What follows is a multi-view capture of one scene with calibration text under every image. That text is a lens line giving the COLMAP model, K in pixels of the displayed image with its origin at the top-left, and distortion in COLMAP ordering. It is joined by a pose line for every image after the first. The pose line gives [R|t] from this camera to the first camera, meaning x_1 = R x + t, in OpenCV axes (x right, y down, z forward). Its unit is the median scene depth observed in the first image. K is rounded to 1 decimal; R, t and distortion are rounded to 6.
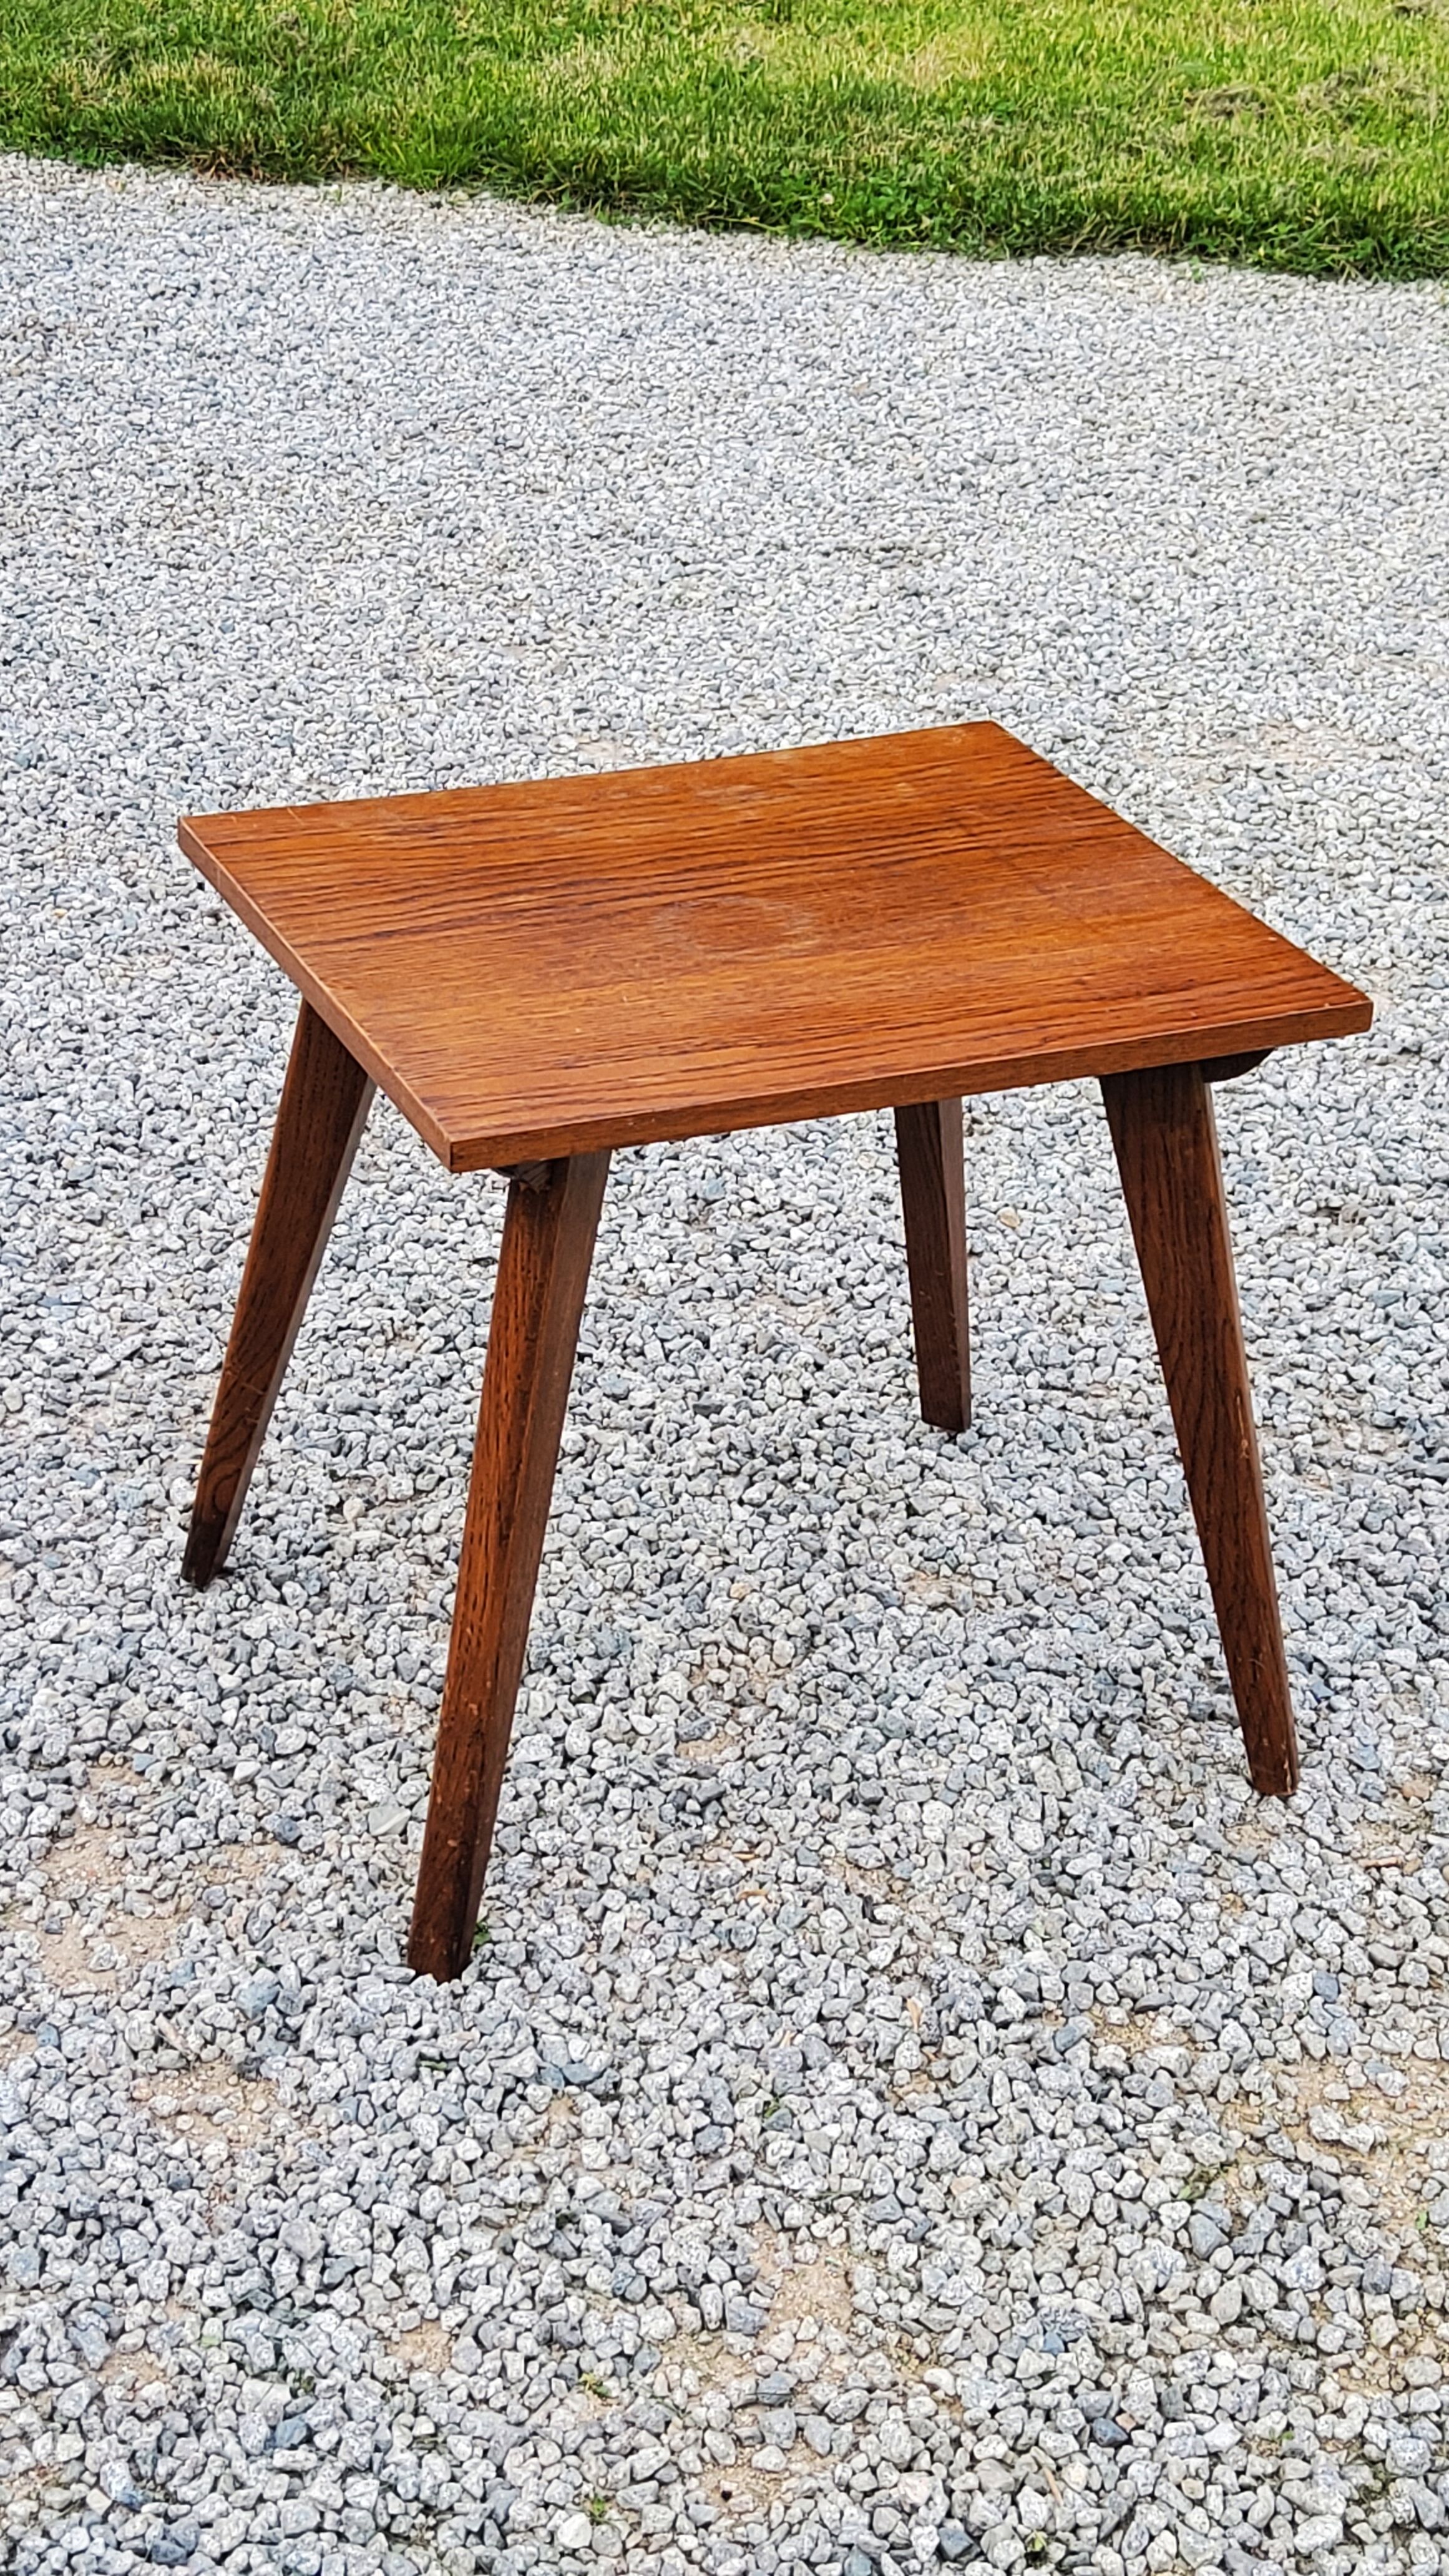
lens RADIAL K [[3837.4, 0, 736.1], [0, 3837.4, 1249.1], [0, 0, 1]] dist [0.184839, -0.534368]
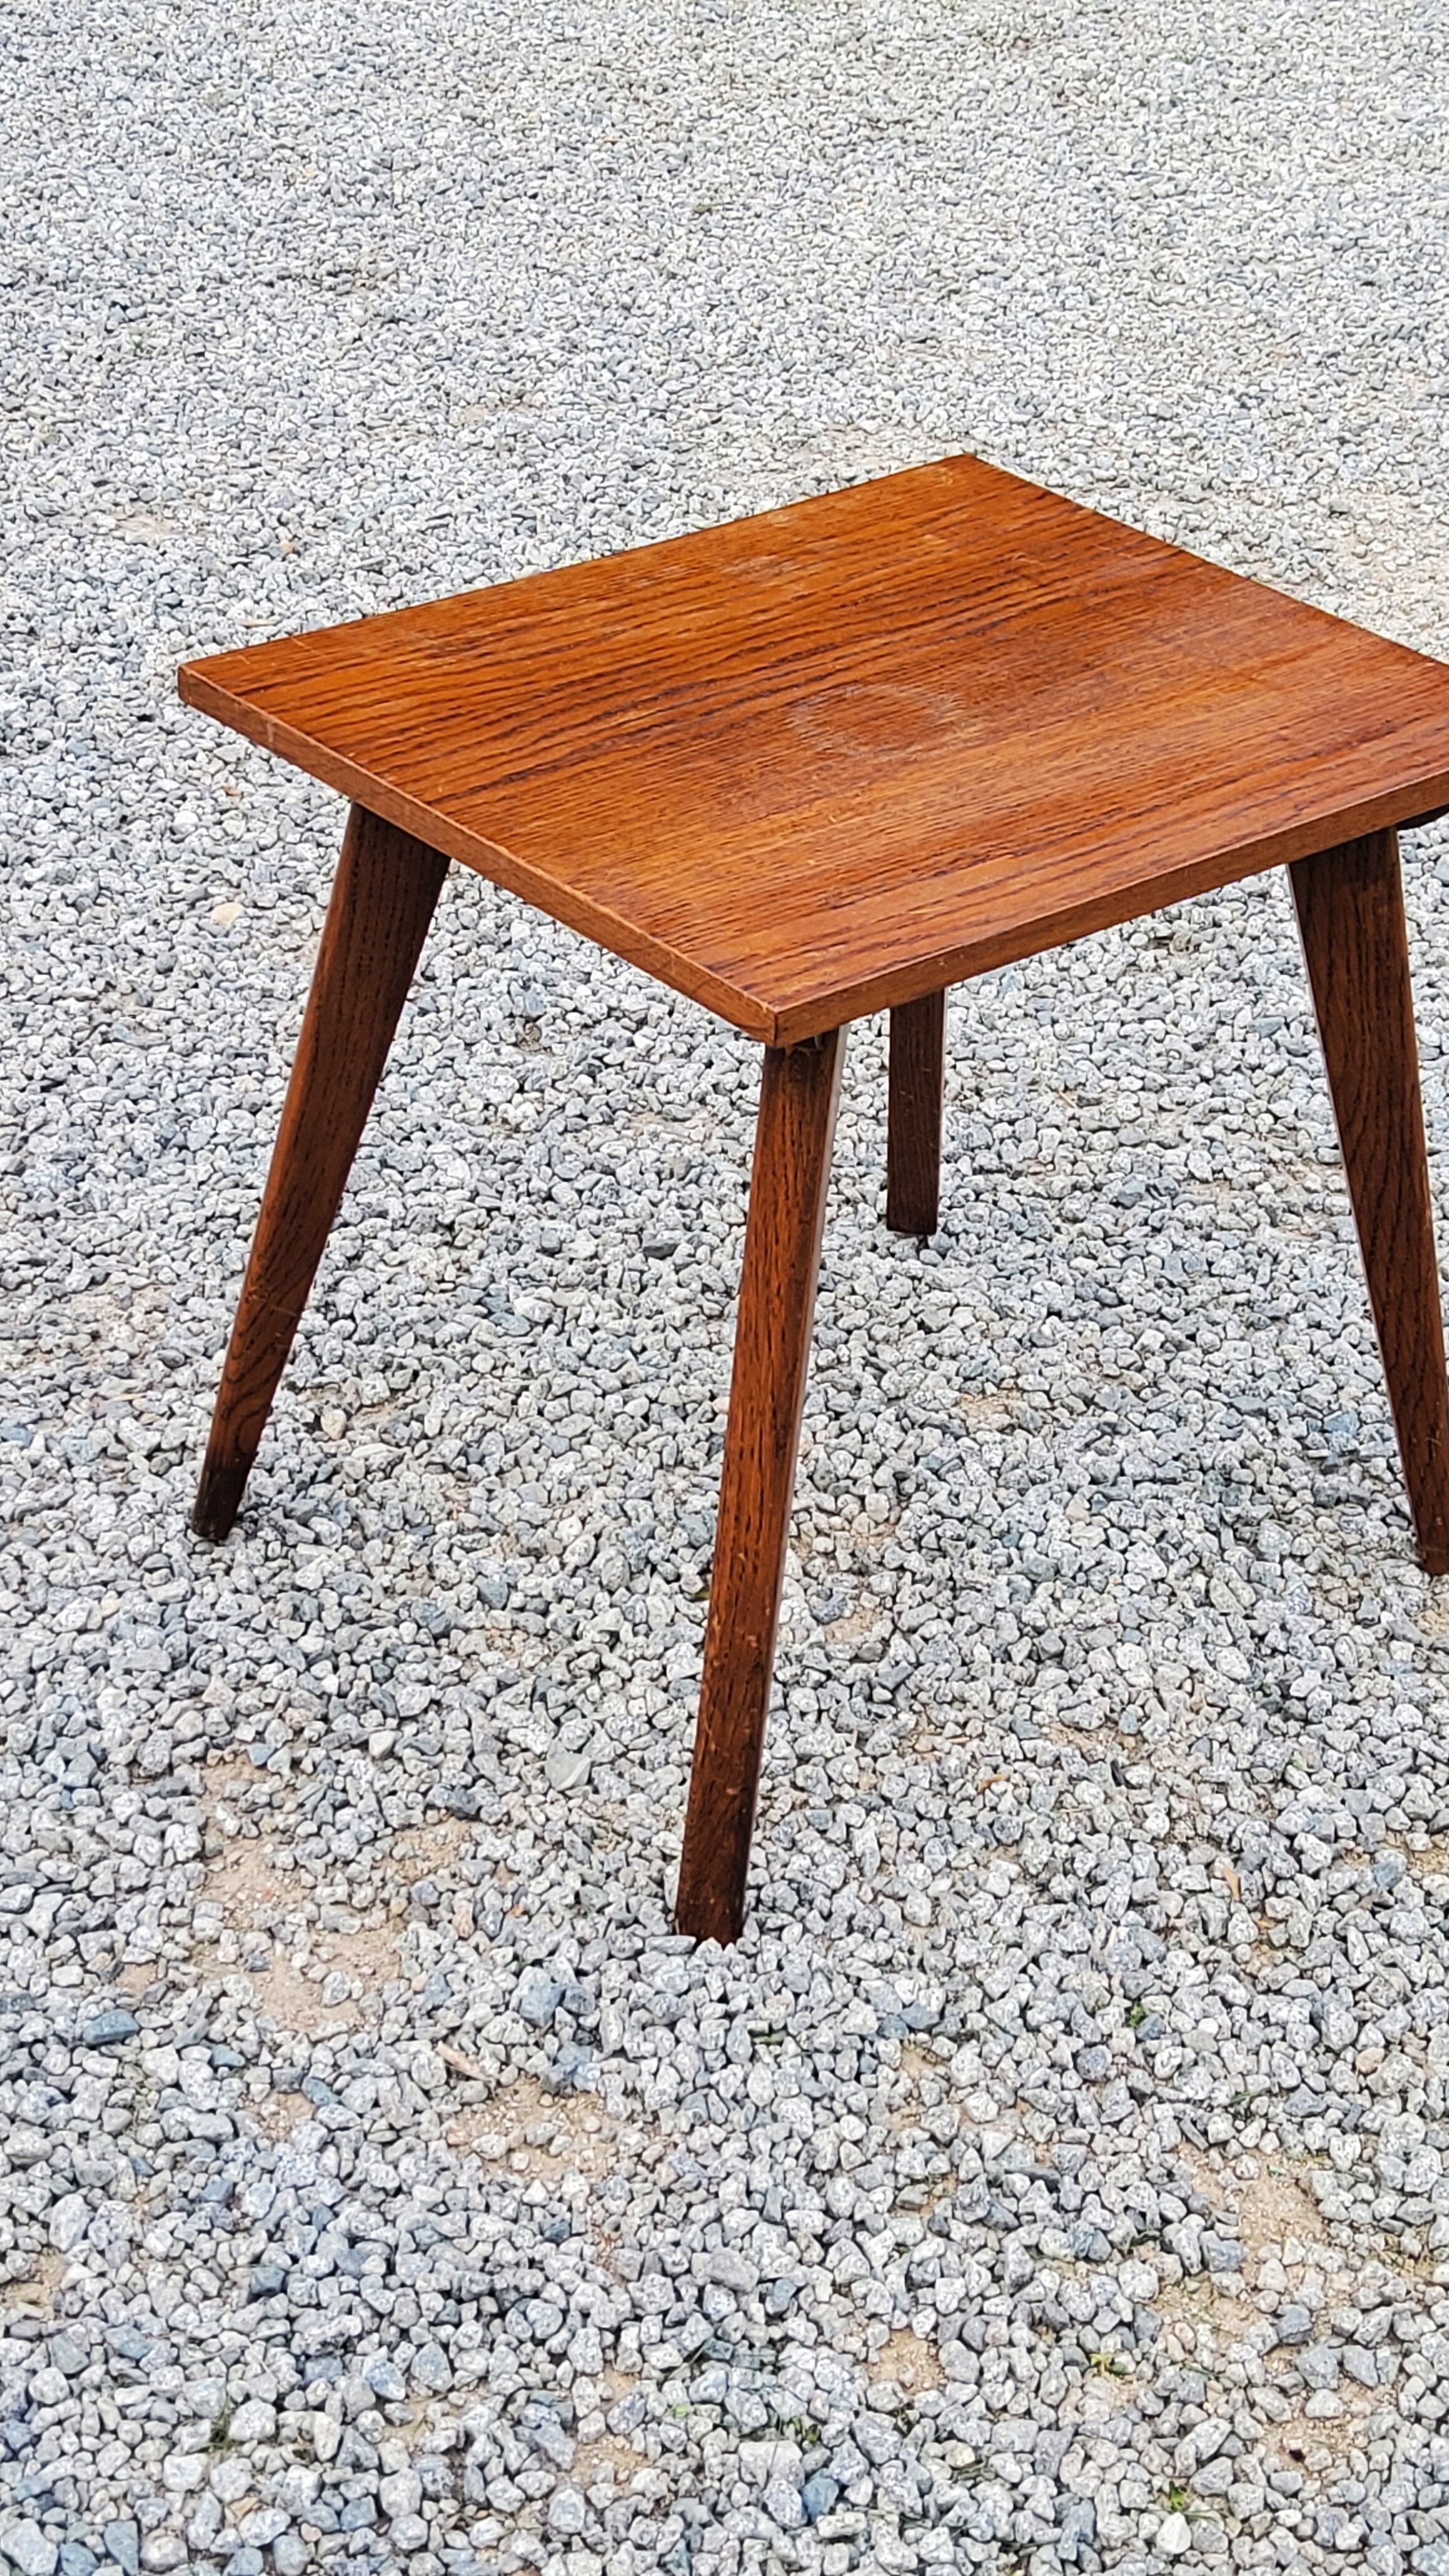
lens RADIAL K [[3837.4, 0, 736.1], [0, 3837.4, 1249.1], [0, 0, 1]] dist [0.184839, -0.534368]
pose [[0.959091, -0.146854, 0.242031, -0.248231], [0.128448, 0.987603, 0.090234, -0.045210], [-0.252282, -0.055454, 0.966064, 0.139454]]
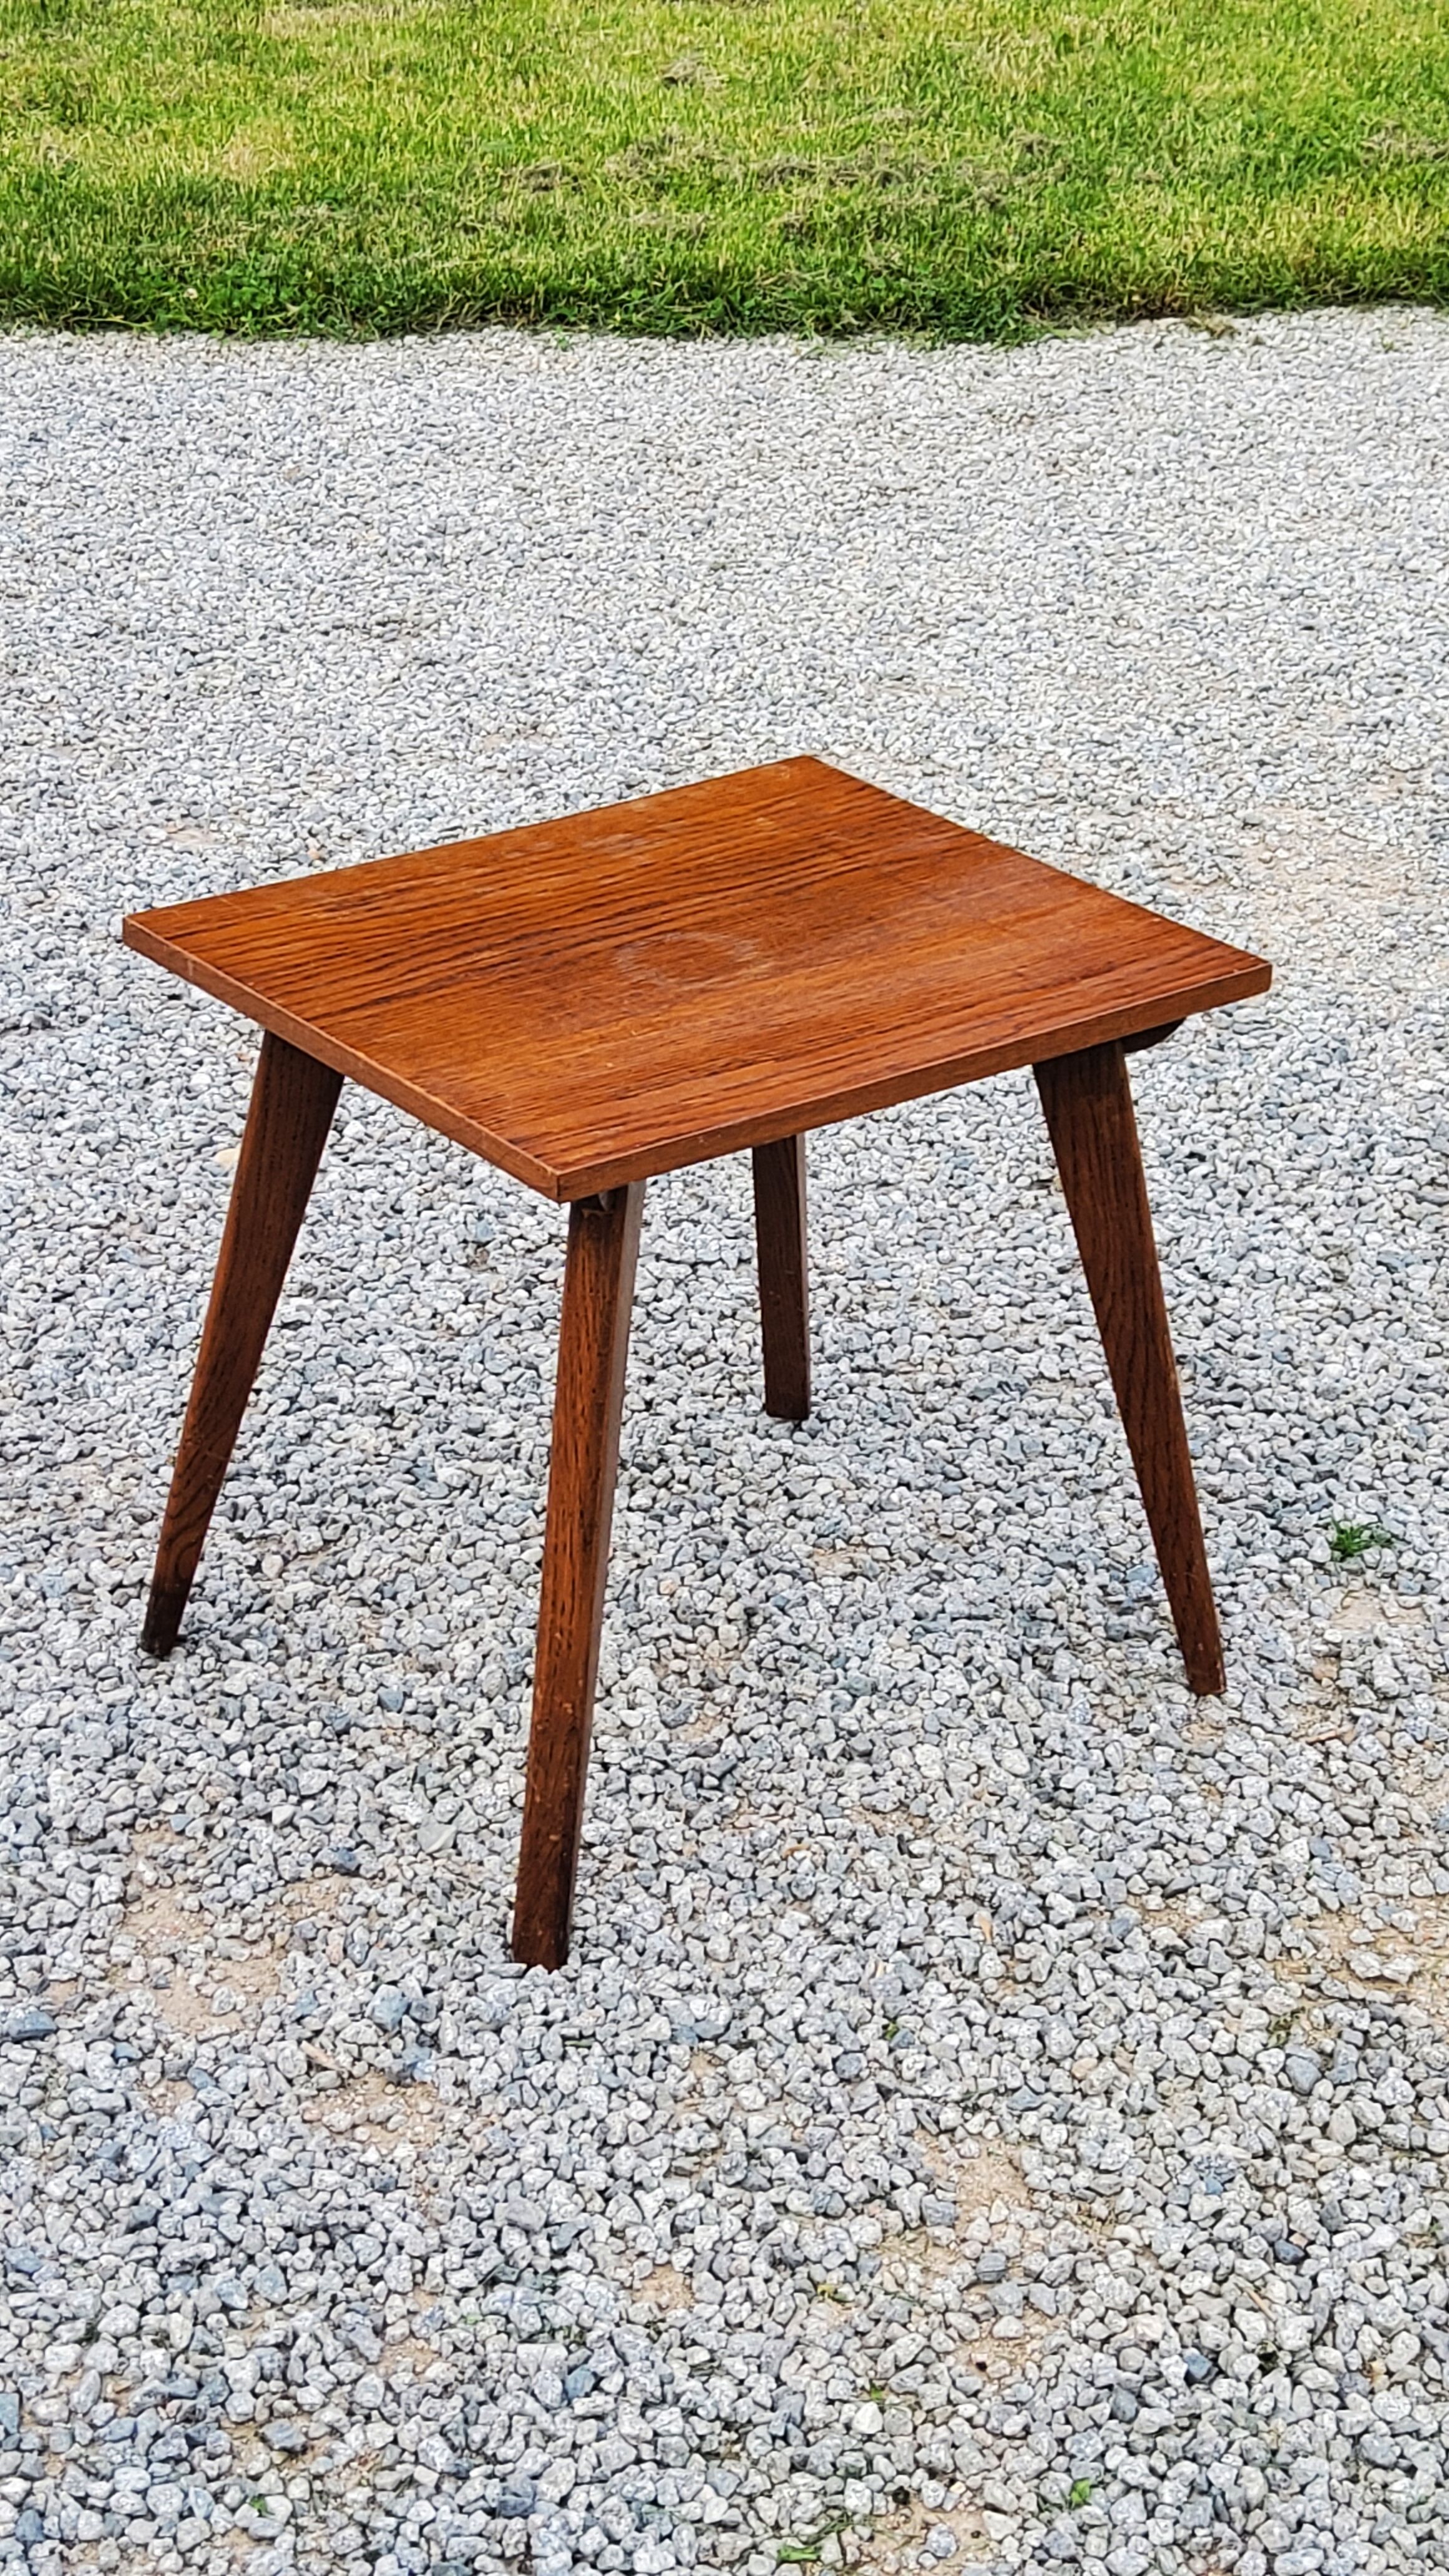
lens RADIAL K [[3878.6, 0, 736.2], [0, 3878.6, 1220.1], [0, 0, 1]] dist [0.187640, -0.546166]
pose [[0.969820, -0.120174, 0.212152, -0.214963], [0.125842, 0.991960, -0.013371, 0.005398], [-0.208839, 0.039665, 0.977145, -0.063565]]
